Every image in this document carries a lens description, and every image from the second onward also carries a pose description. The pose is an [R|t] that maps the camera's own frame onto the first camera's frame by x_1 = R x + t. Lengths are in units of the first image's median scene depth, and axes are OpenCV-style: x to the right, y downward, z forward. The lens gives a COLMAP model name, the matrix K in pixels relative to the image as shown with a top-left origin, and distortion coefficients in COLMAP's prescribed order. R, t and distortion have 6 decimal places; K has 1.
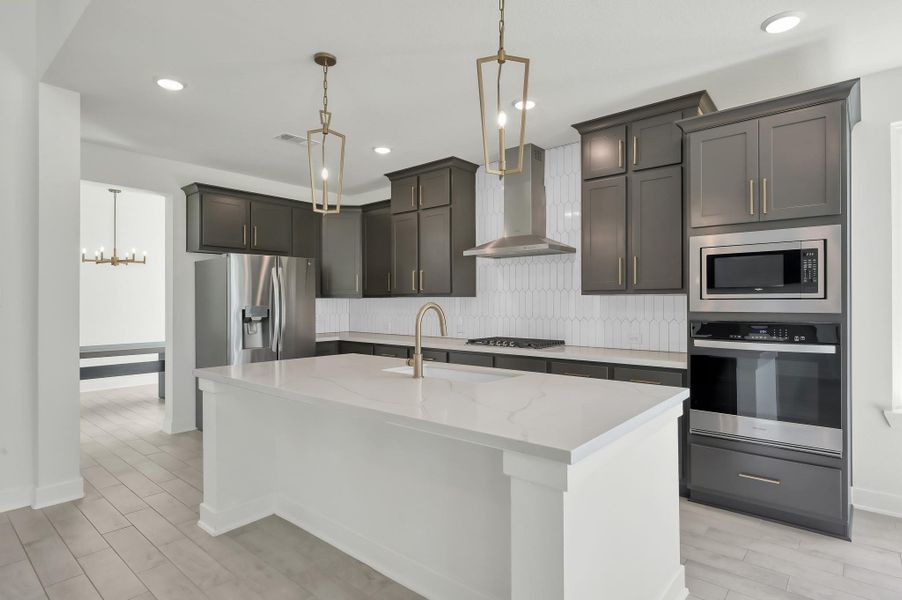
lens RADIAL K [[468.6, 0, 463.7], [0, 468.6, 302.5], [0, 0, 1]] dist [-0.004740, 0.000384]
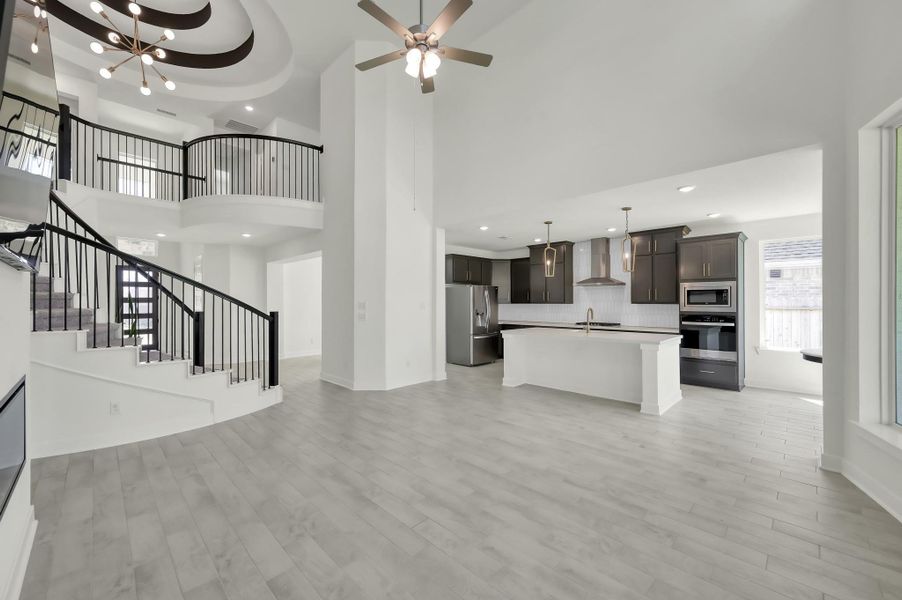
lens RADIAL K [[348.3, 0, 464.9], [0, 348.3, 298.8], [0, 0, 1]] dist [-0.000336, -0.000097]
pose [[0.997443, 0.002169, -0.071438, -0.465447], [-0.002980, 0.999932, -0.011253, -0.019765], [0.071409, 0.011437, 0.997382, -0.828775]]
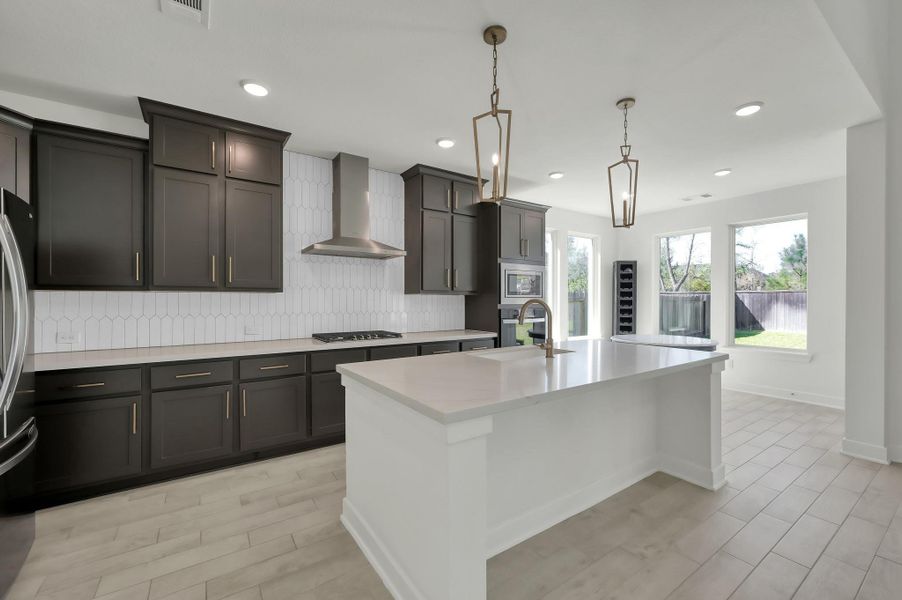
lens RADIAL K [[367.5, 0, 446.6], [0, 367.5, 299.5], [0, 0, 1]] dist [0.000669, 0.000733]
pose [[0.284333, 0.002808, 0.958722, -0.730098], [-0.000934, 0.999996, -0.002651, 0.002979], [-0.958725, -0.000142, 0.284334, 0.628372]]
